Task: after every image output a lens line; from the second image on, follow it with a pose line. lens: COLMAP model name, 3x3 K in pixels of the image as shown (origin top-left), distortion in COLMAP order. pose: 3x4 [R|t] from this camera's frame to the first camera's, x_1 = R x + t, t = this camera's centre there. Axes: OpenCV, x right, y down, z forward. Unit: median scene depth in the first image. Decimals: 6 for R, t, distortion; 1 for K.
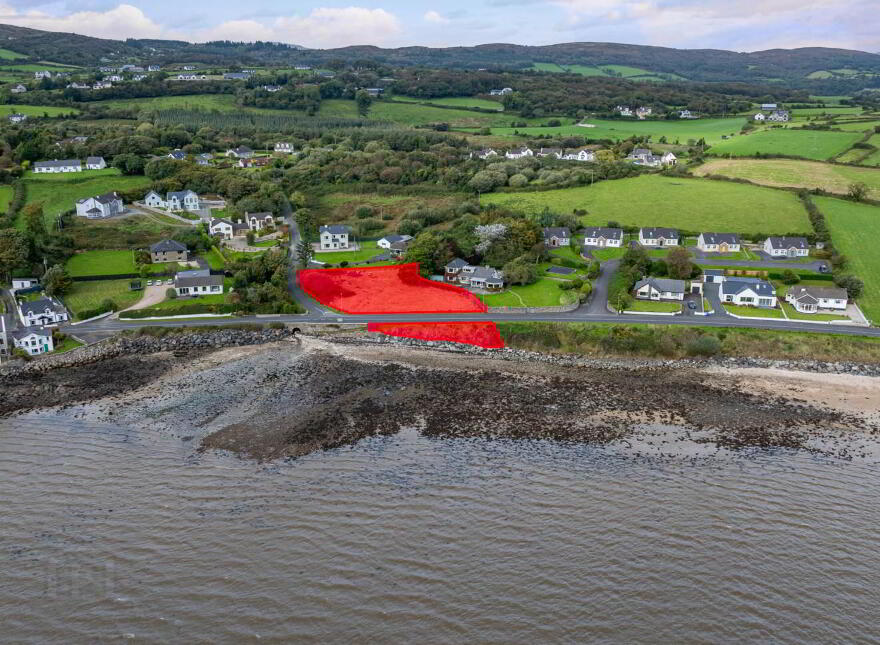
lens RADIAL K [[806.9, 0, 446.5], [0, 806.9, 322.3], [0, 0, 1]] dist [-0.005632, -0.029784]
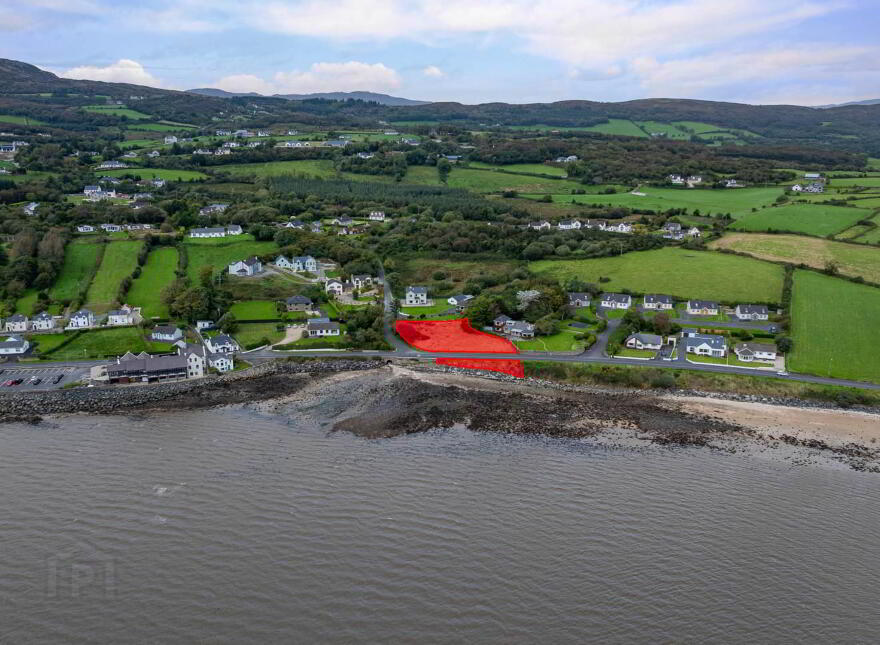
lens RADIAL K [[806.9, 0, 446.5], [0, 806.9, 322.3], [0, 0, 1]] dist [-0.005632, -0.029784]
pose [[0.995100, 0.028415, -0.094703, 0.033478], [-0.033309, 0.998168, -0.050504, 0.005279], [0.093094, 0.053411, 0.994224, -0.276611]]
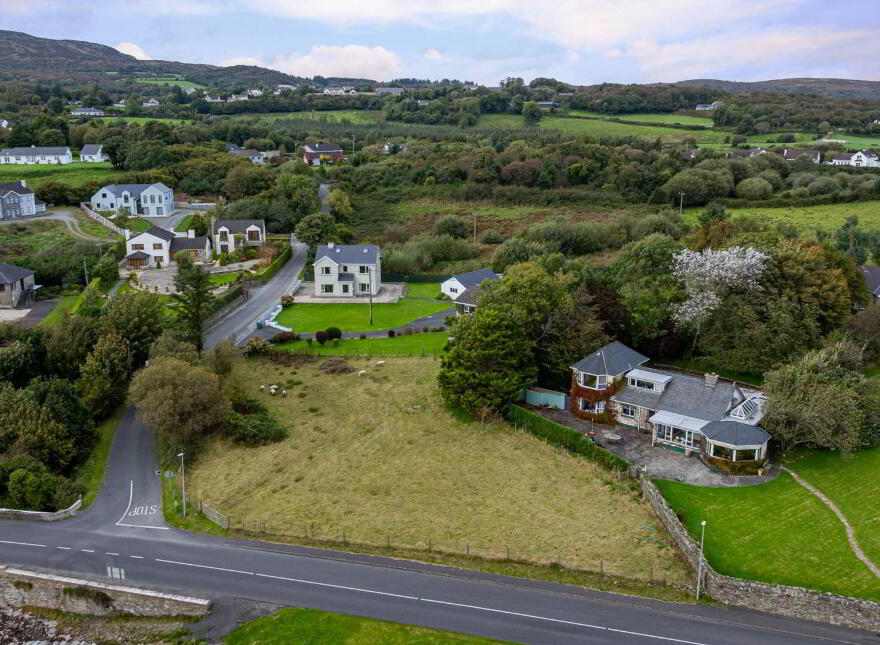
lens RADIAL K [[806.9, 0, 446.5], [0, 806.9, 322.3], [0, 0, 1]] dist [-0.005632, -0.029784]
pose [[0.972804, 0.052833, -0.225522, 0.014296], [-0.066053, 0.996487, -0.051476, -0.045441], [0.222011, 0.064973, 0.972877, 0.458471]]
